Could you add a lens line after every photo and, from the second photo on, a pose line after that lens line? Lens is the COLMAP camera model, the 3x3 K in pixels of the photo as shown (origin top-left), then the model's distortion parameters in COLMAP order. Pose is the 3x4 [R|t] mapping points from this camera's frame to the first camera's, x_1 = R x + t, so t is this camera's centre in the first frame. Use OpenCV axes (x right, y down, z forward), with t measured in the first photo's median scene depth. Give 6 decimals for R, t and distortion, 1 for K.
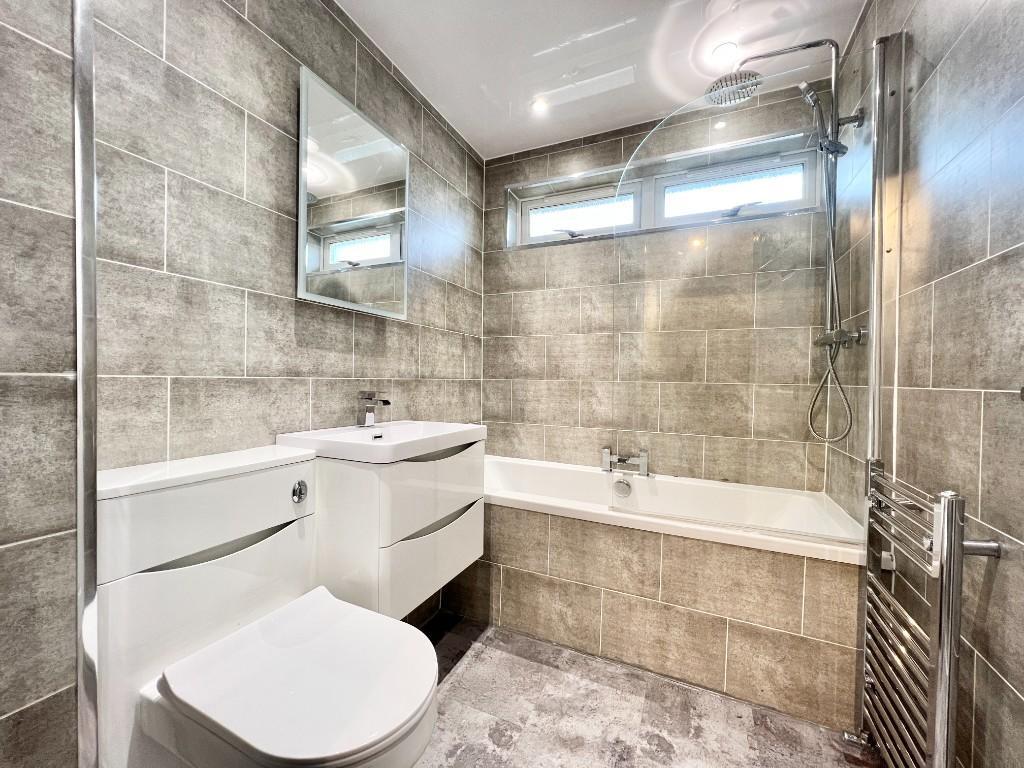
lens RADIAL K [[411.3, 0, 512.0], [0, 411.3, 384.0], [0, 0, 1]] dist [0.001153, 0.000267]
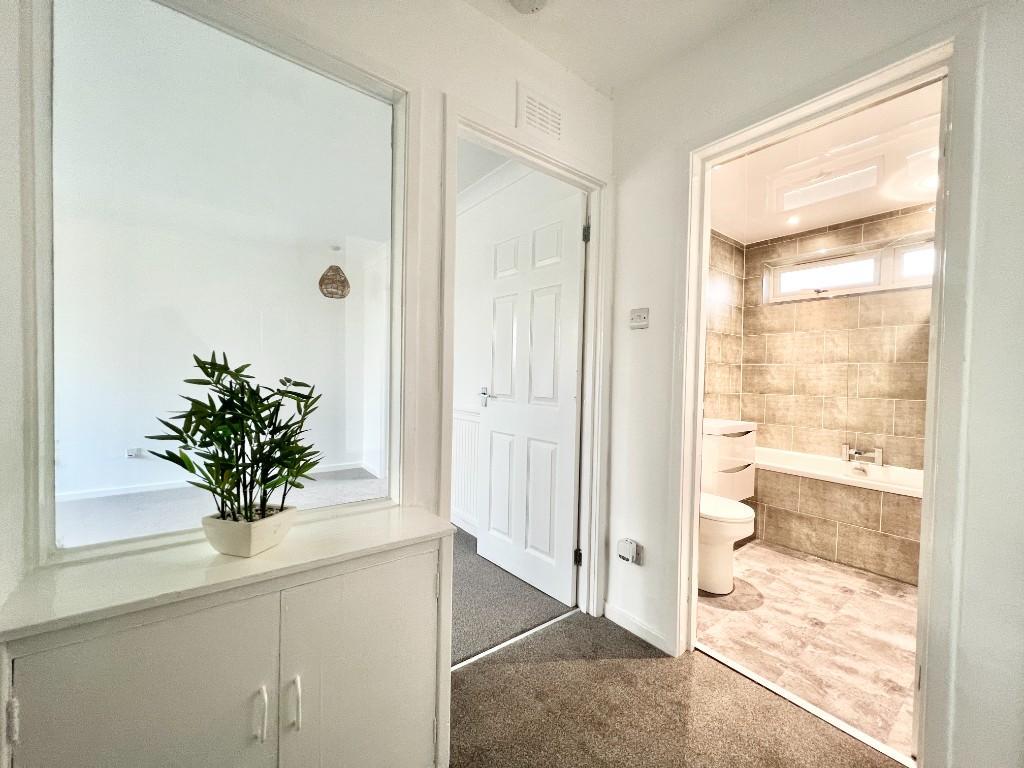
lens RADIAL K [[411.3, 0, 512.0], [0, 411.3, 384.0], [0, 0, 1]] dist [0.001153, 0.000267]
pose [[0.884226, 0.010714, -0.466936, -0.130676], [-0.012676, 0.999919, -0.001059, -0.038052], [0.466886, 0.006855, 0.884291, -0.812623]]
